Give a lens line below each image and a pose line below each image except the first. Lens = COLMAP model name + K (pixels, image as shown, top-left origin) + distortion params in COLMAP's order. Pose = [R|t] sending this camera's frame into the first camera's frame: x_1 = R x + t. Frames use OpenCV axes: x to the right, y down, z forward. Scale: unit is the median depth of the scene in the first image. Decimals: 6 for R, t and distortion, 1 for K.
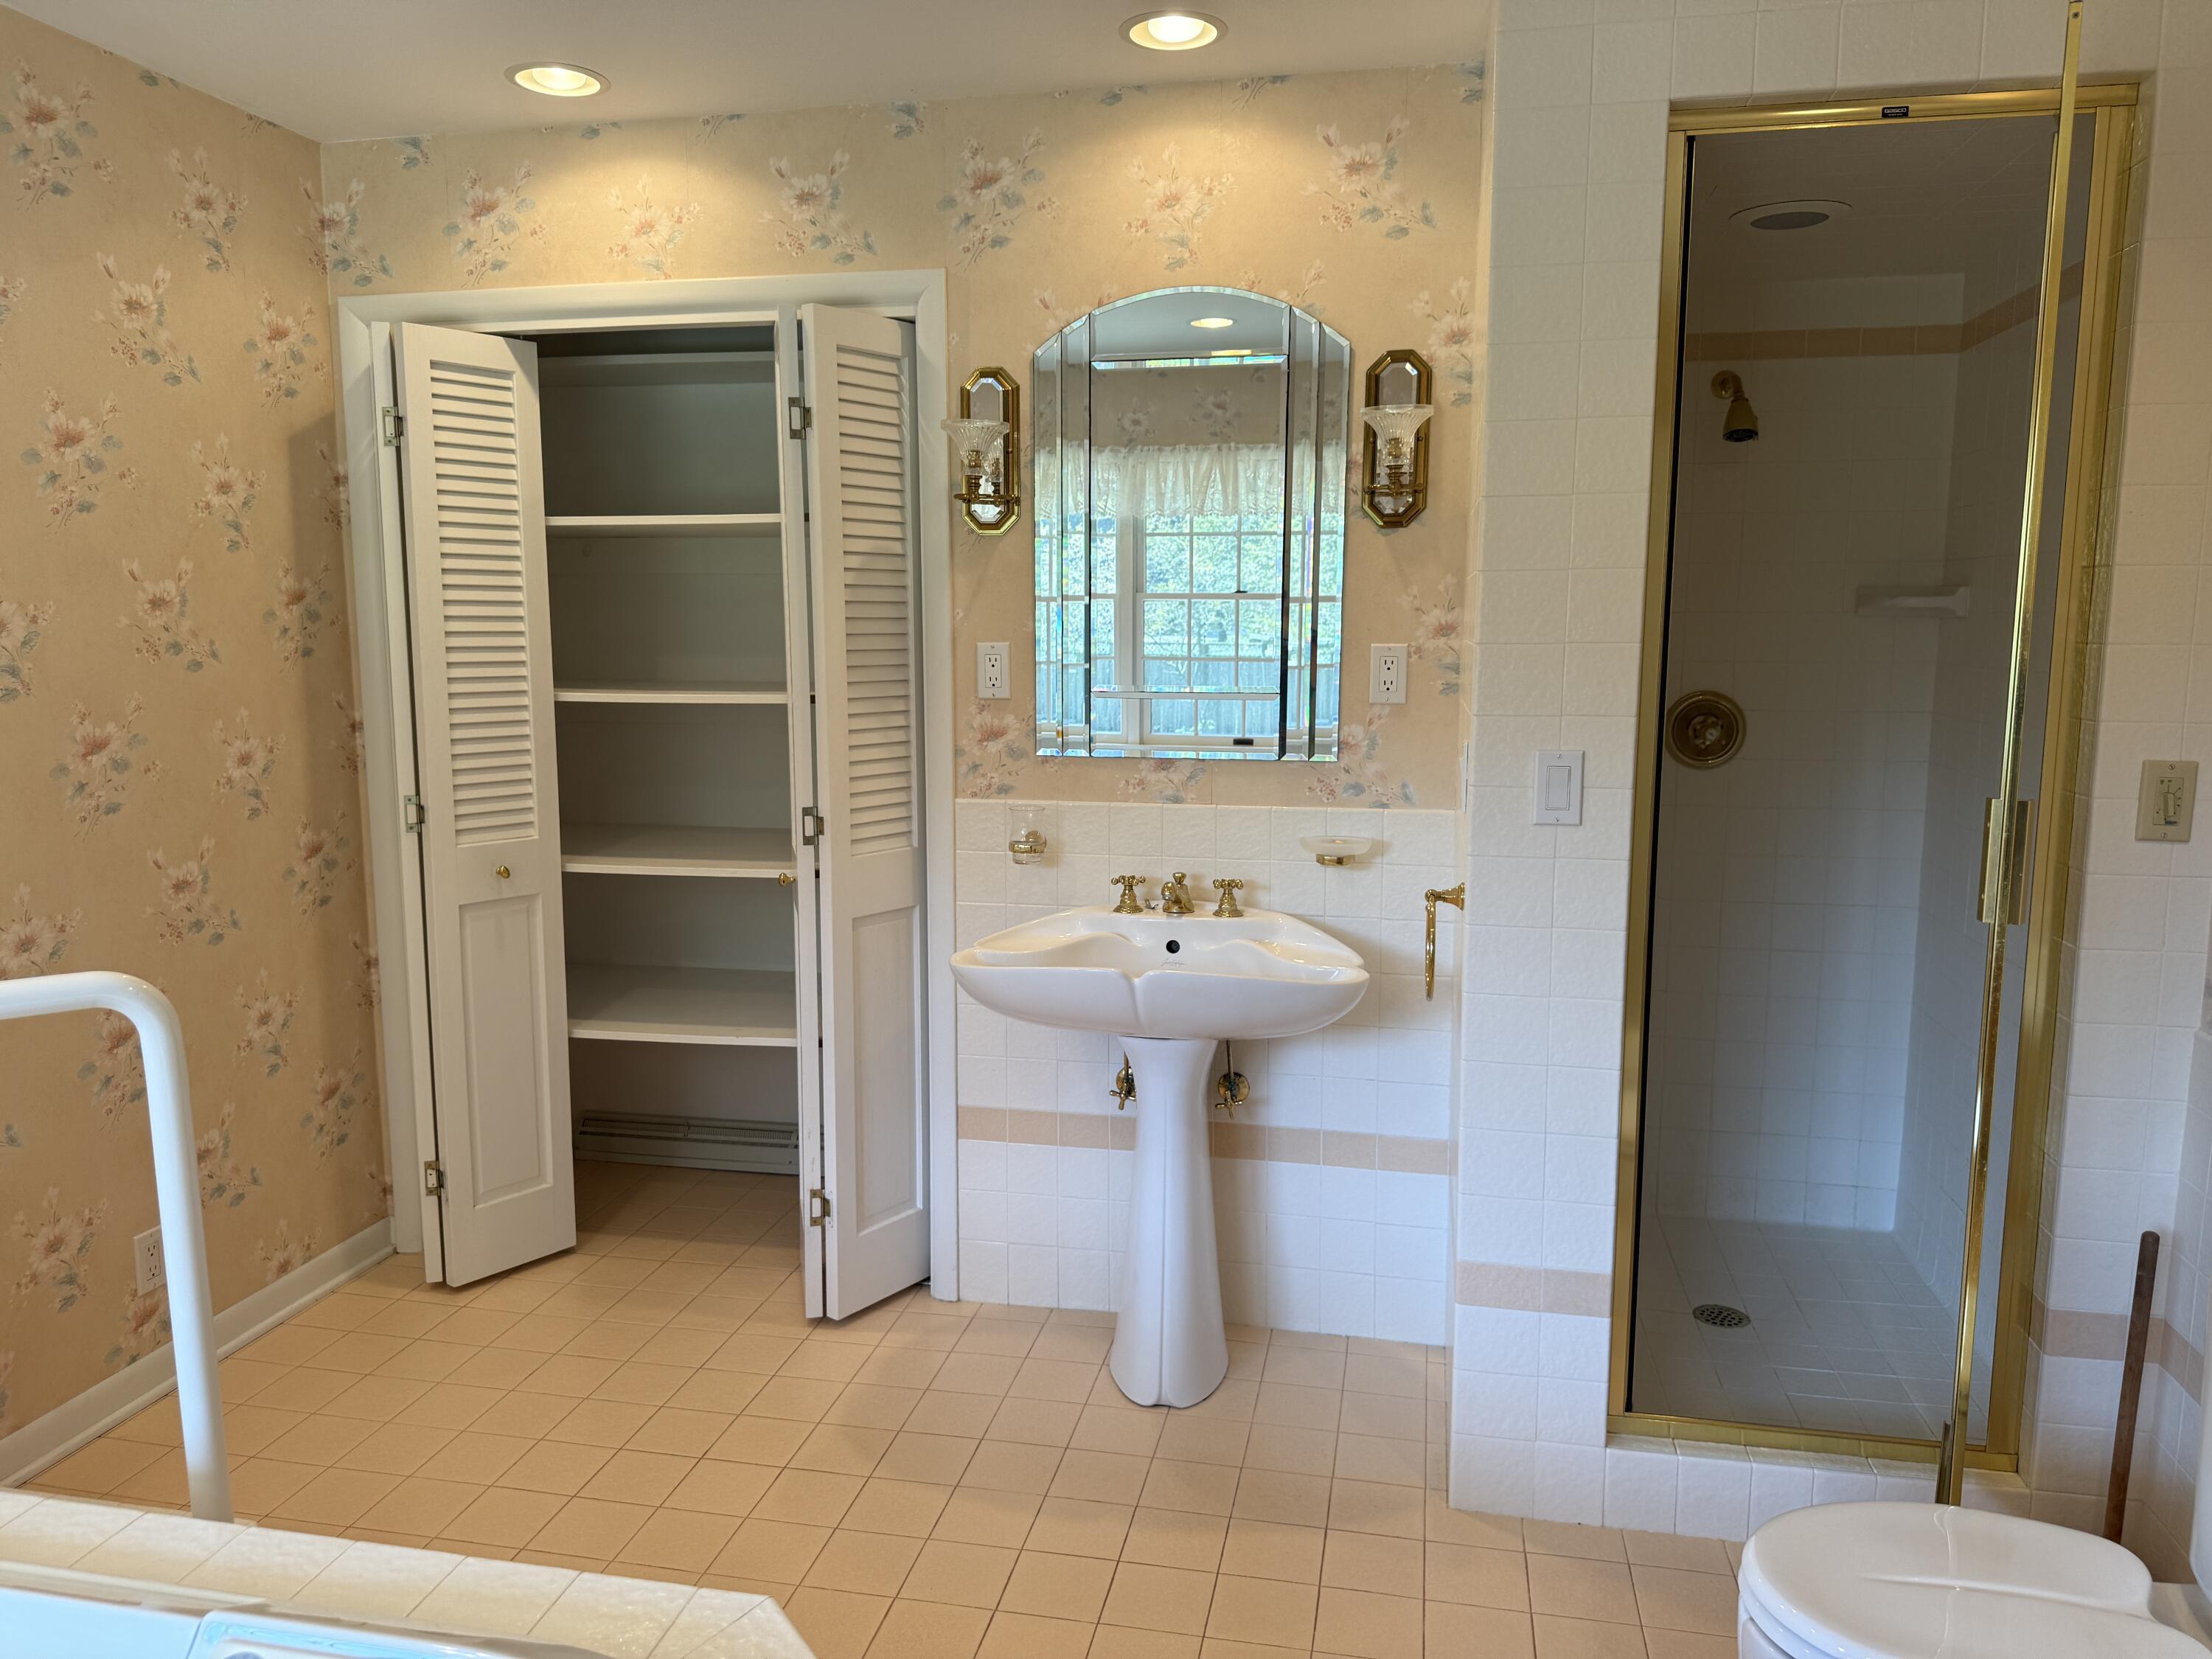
lens RADIAL K [[1522.5, 0, 1103.3], [0, 1522.5, 834.9], [0, 0, 1]] dist [0.095518, -0.134041]
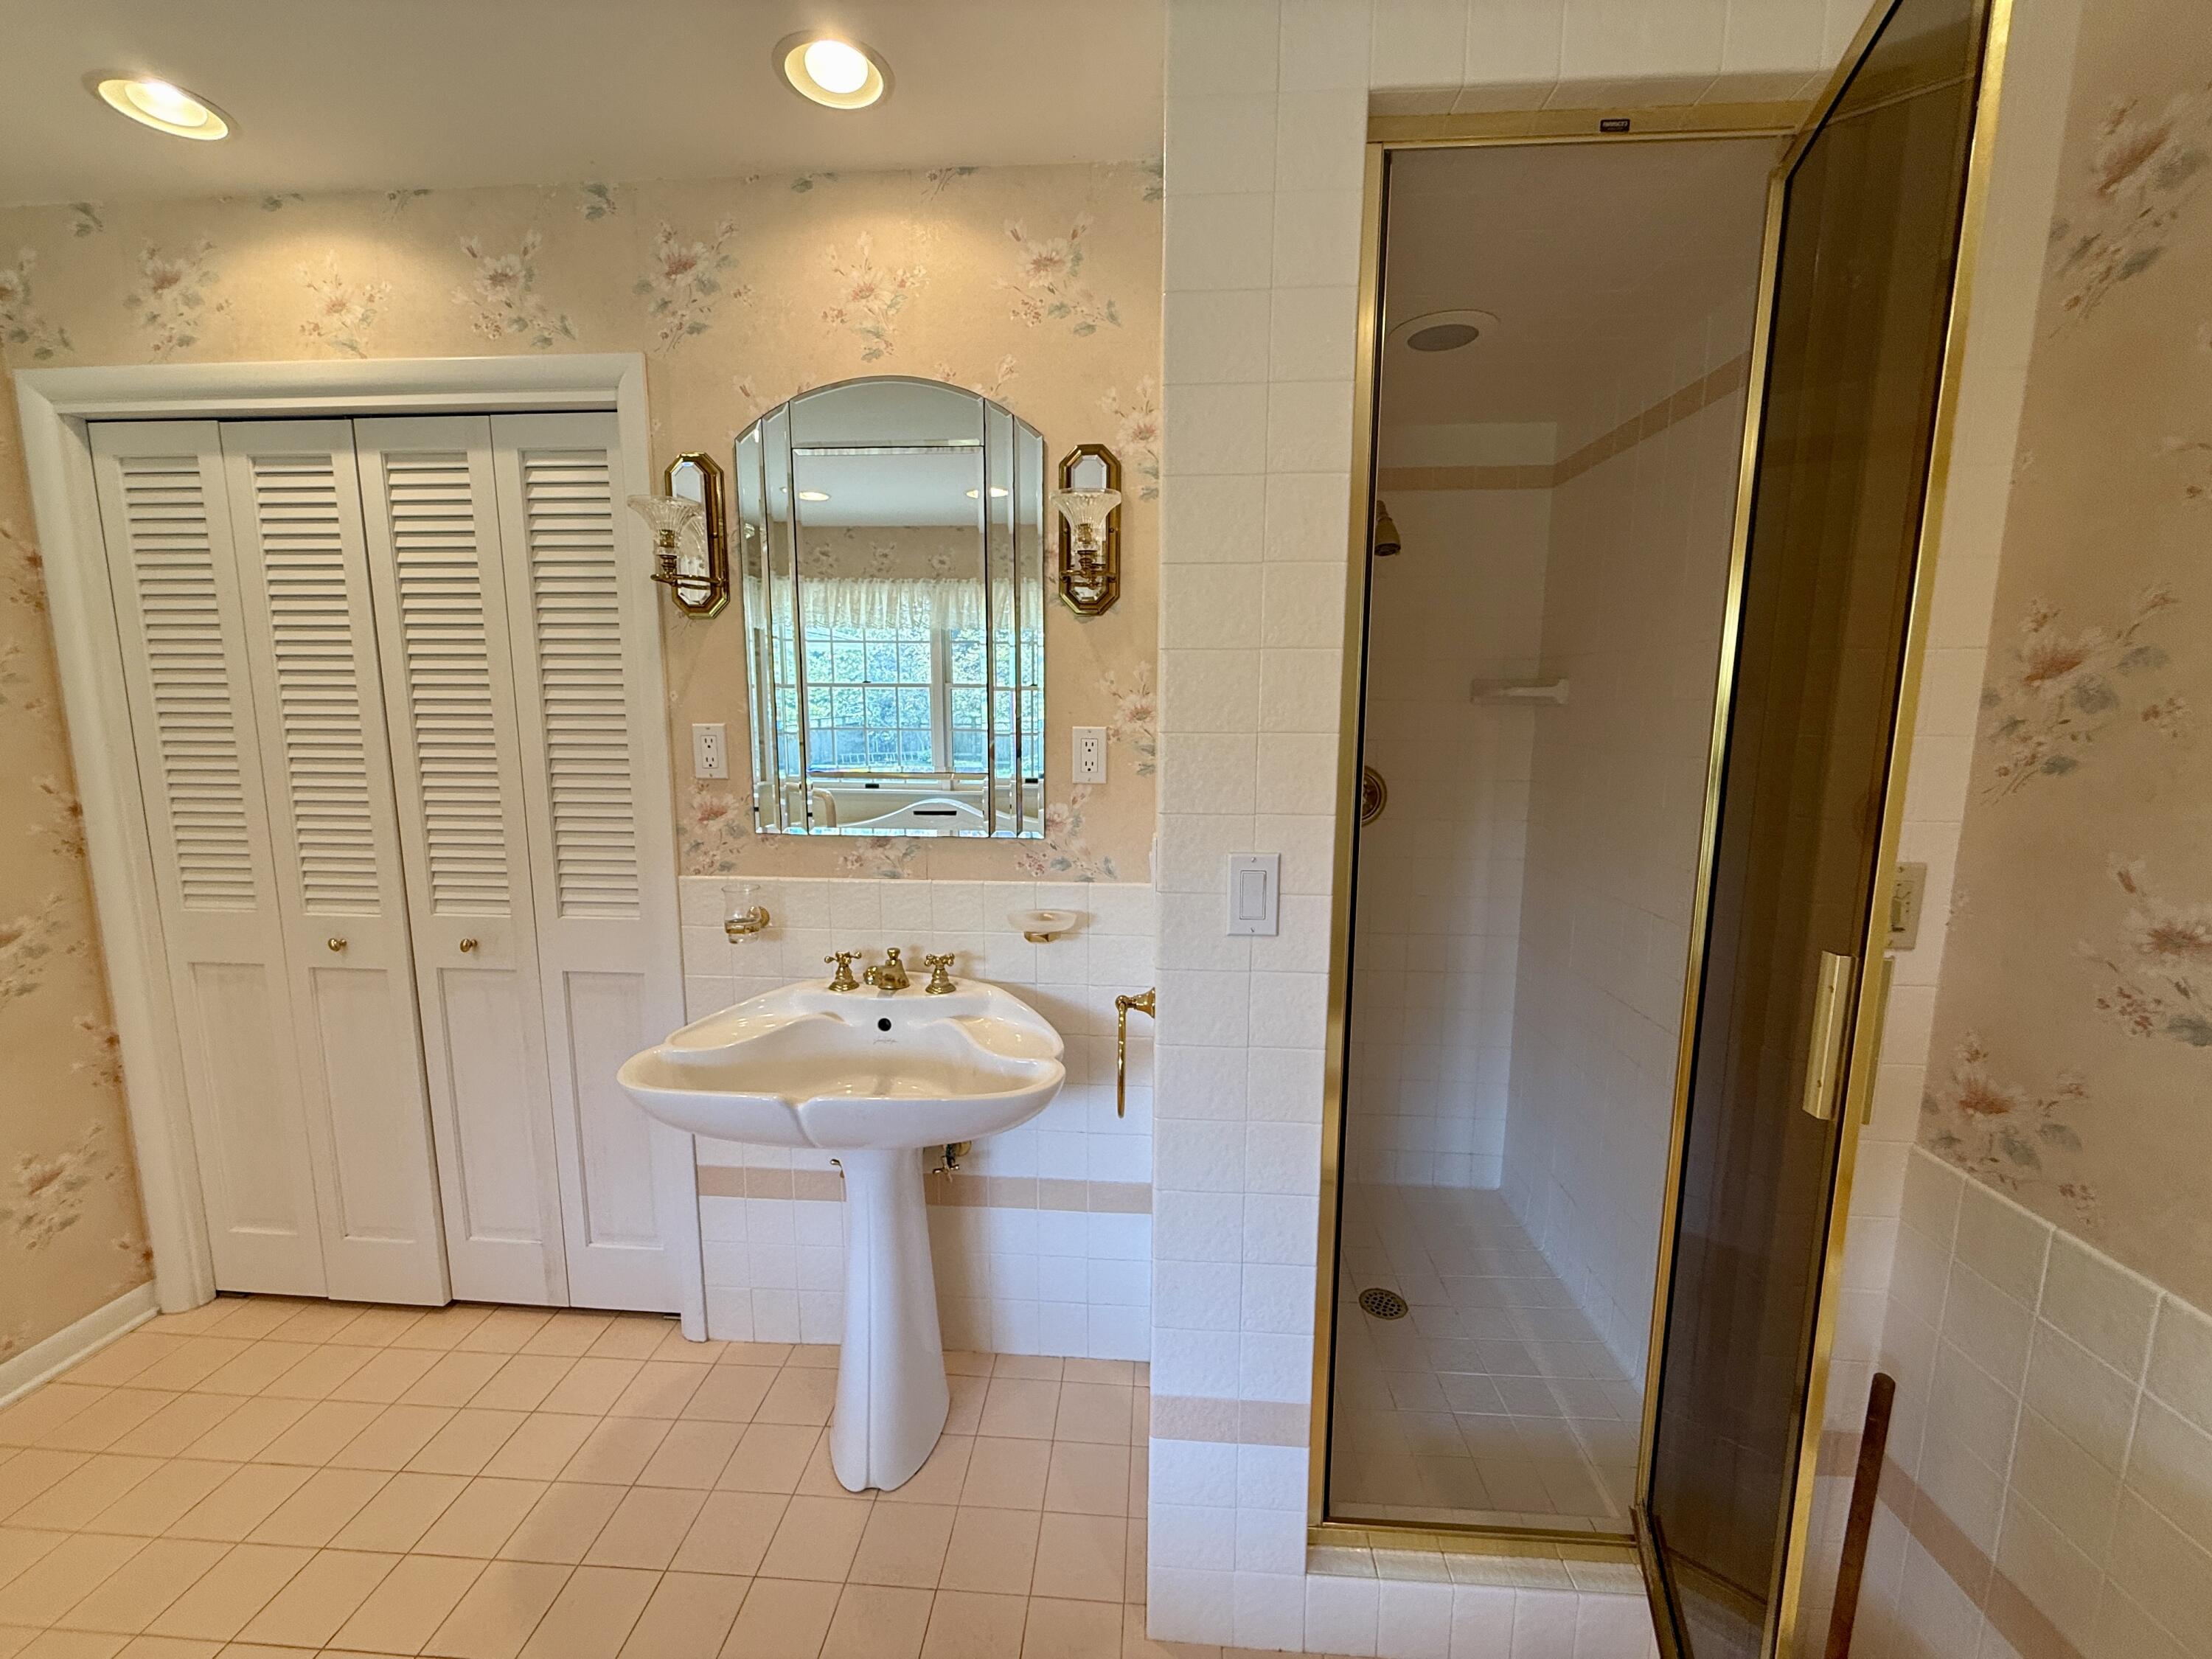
lens RADIAL K [[882.7, 0, 1101.5], [0, 882.7, 828.7], [0, 0, 1]] dist [0.001327, -0.000266]
pose [[0.990127, -0.015984, 0.139260, 0.106688], [0.015710, 0.999872, 0.003064, -0.055327], [-0.139291, -0.000846, 0.990251, 0.388410]]
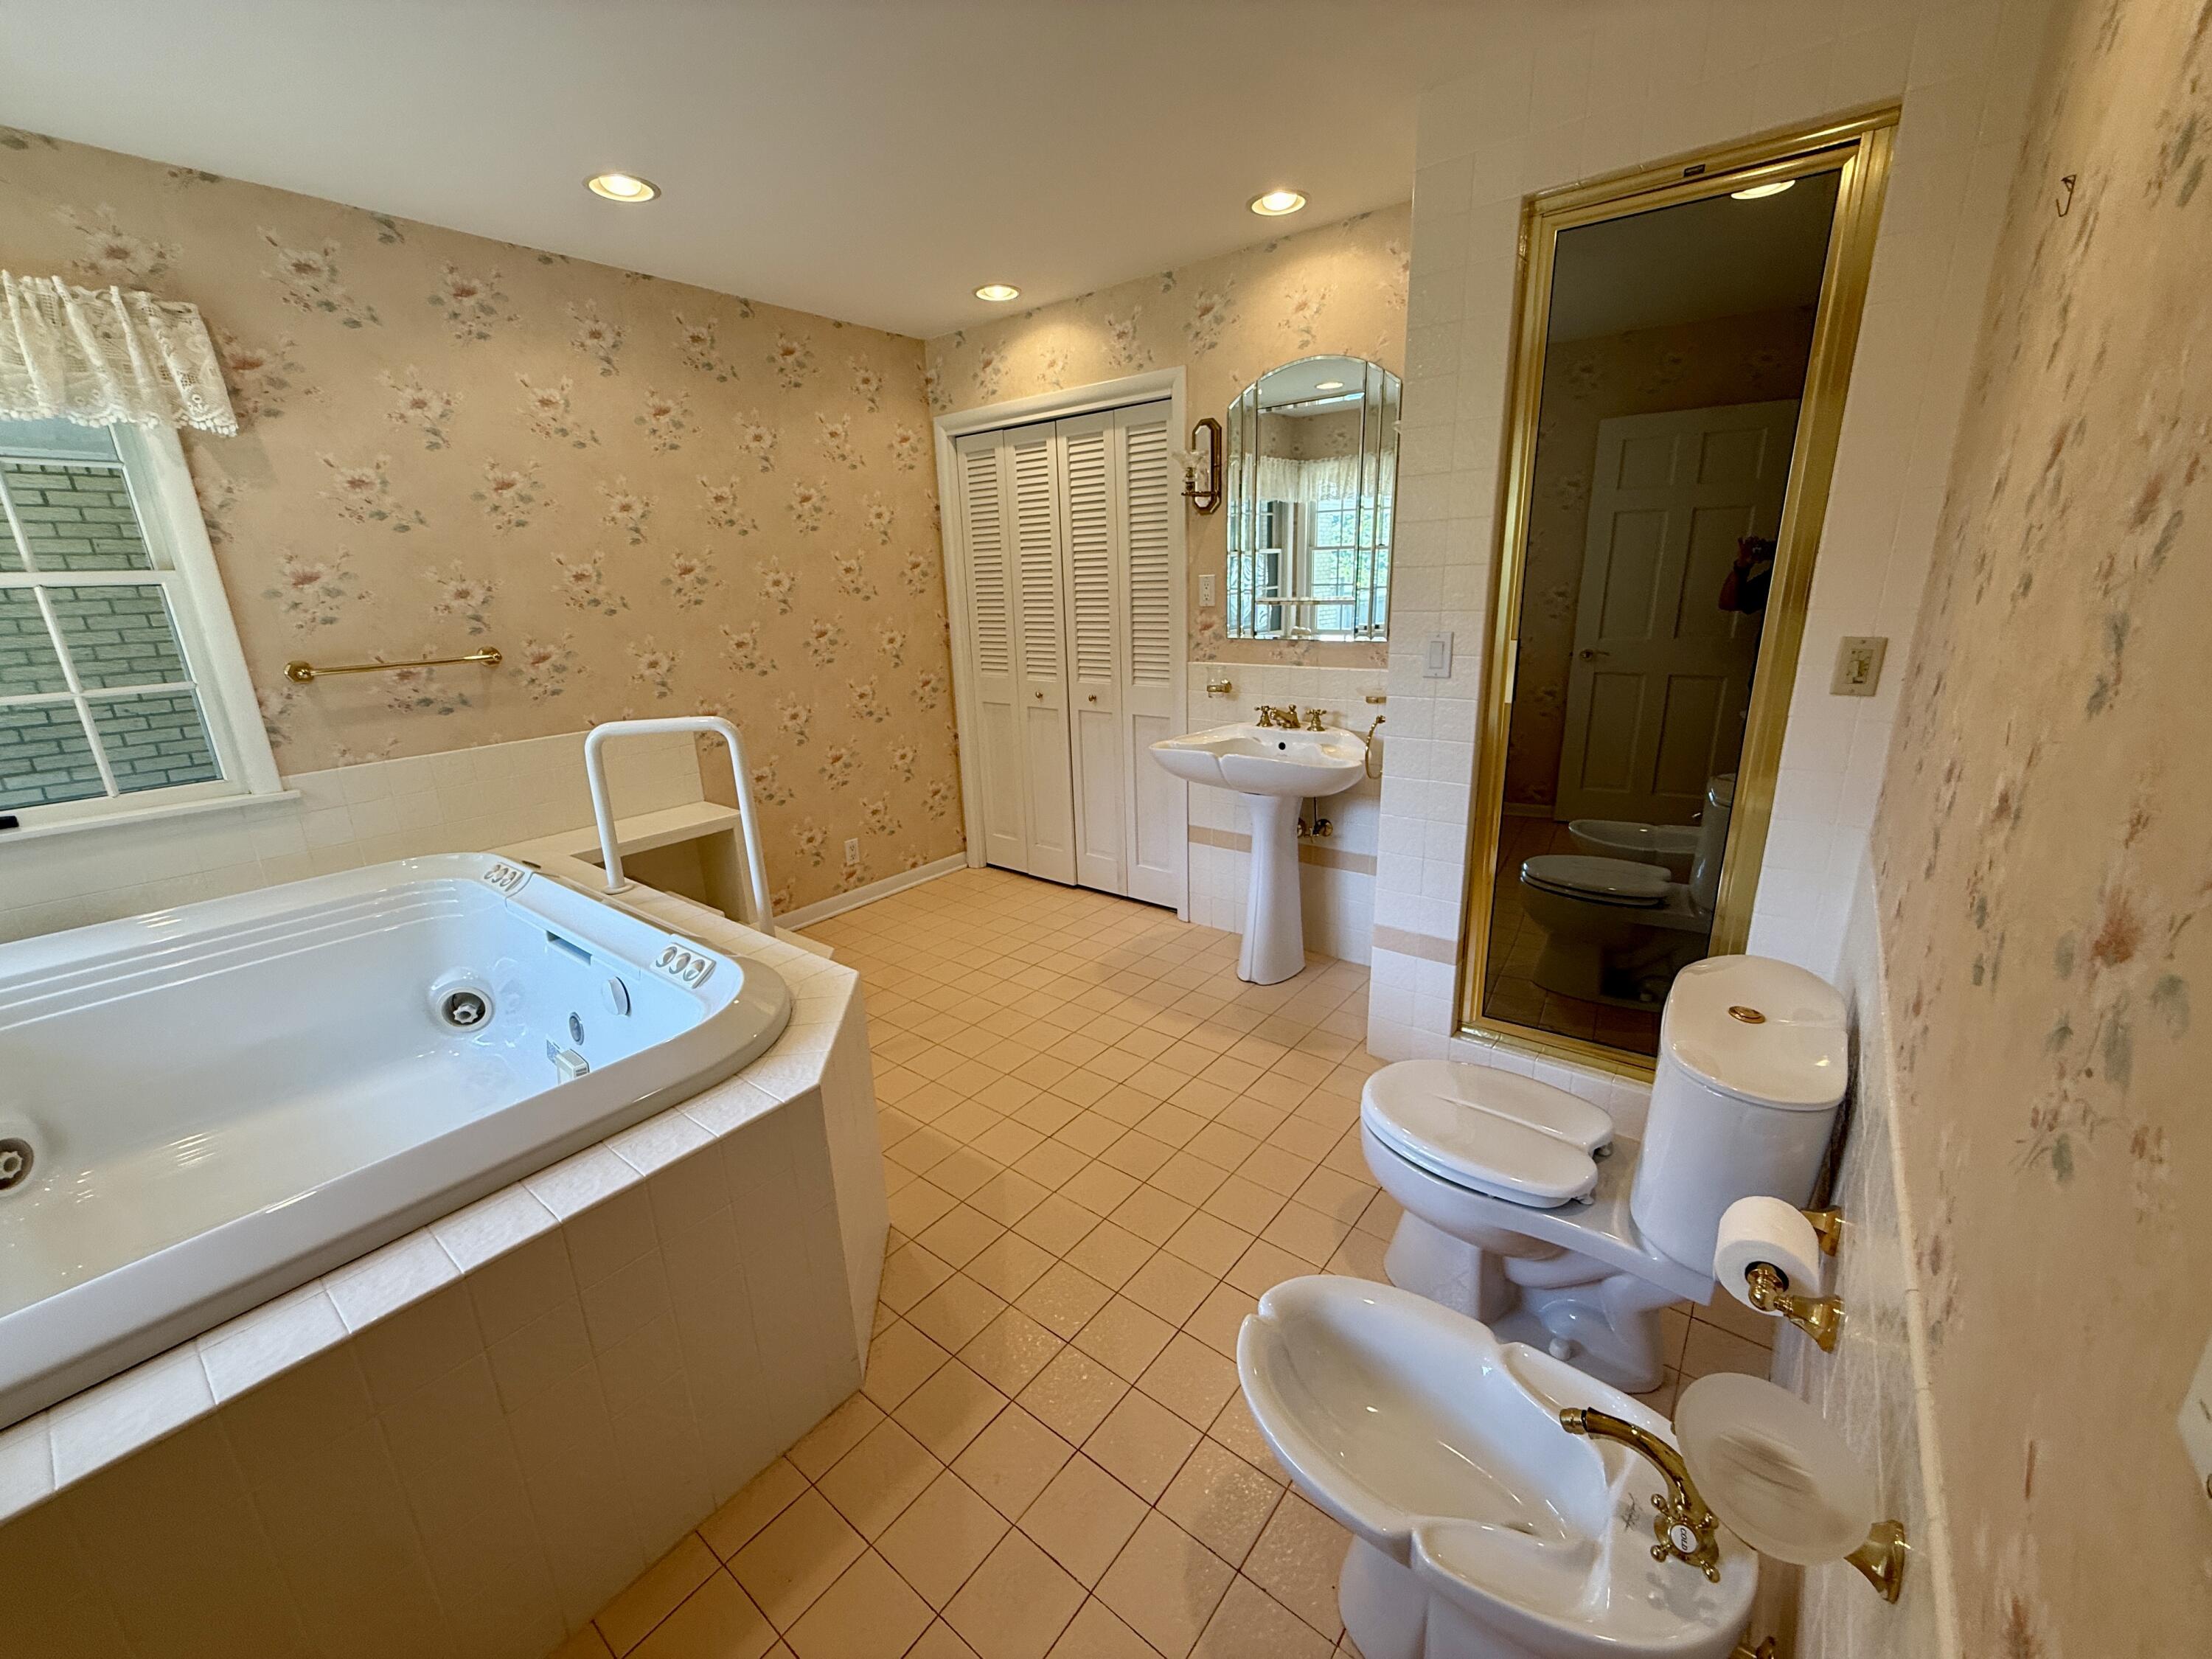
lens RADIAL K [[881.3, 0, 1097.0], [0, 881.3, 828.5], [0, 0, 1]] dist [0.000053, 0.000308]
pose [[0.892103, 0.095324, -0.441663, 0.313700], [-0.027590, 0.987161, 0.157329, 0.011566], [0.450989, -0.128168, 0.883279, -0.034799]]
